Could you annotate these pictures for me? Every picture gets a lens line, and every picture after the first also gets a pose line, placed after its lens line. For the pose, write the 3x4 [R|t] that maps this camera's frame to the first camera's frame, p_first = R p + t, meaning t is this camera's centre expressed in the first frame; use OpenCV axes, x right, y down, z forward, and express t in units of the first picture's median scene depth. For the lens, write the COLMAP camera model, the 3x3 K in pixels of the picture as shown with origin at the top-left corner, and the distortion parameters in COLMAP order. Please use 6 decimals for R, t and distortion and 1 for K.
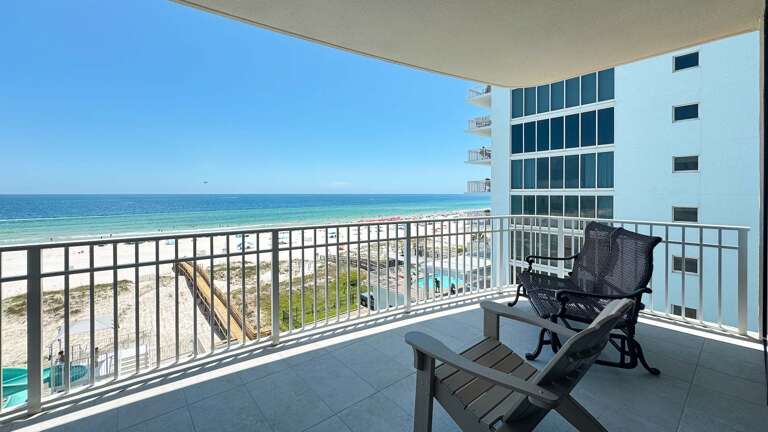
lens RADIAL K [[316.6, 0, 382.1], [0, 316.6, 193.7], [0, 0, 1]] dist [0.001634, 0.000176]
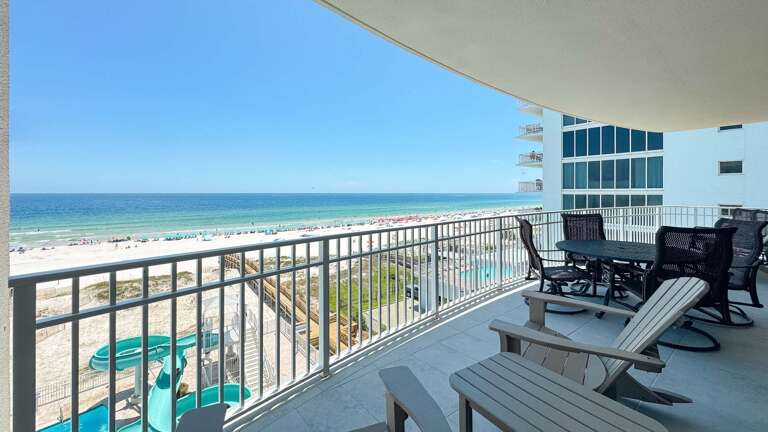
lens RADIAL K [[316.6, 0, 382.1], [0, 316.6, 193.7], [0, 0, 1]] dist [0.001634, 0.000176]
pose [[0.999842, 0.004273, -0.017271, -0.214711], [-0.004306, 0.999989, -0.001900, 0.007395], [0.017263, 0.001974, 0.999849, -0.136253]]
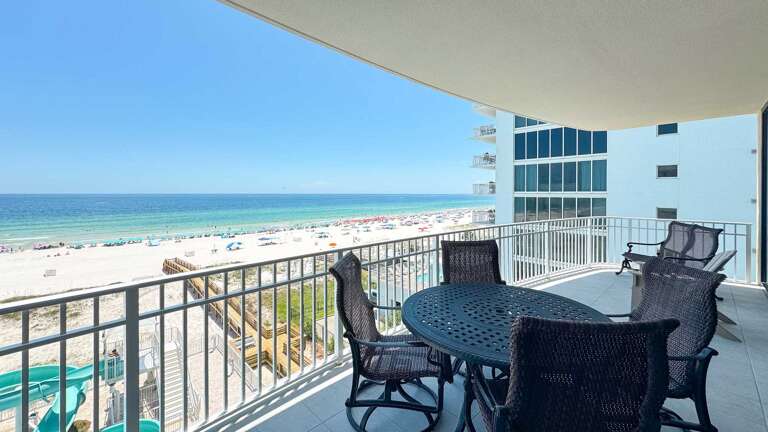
lens RADIAL K [[314.5, 0, 387.2], [0, 314.5, 196.1], [0, 0, 1]] dist [0.000243, 0.000087]
pose [[0.996184, 0.004157, 0.087180, -0.132435], [-0.004550, 0.999980, 0.004309, -0.001342], [-0.087160, -0.004689, 0.996183, -0.059553]]
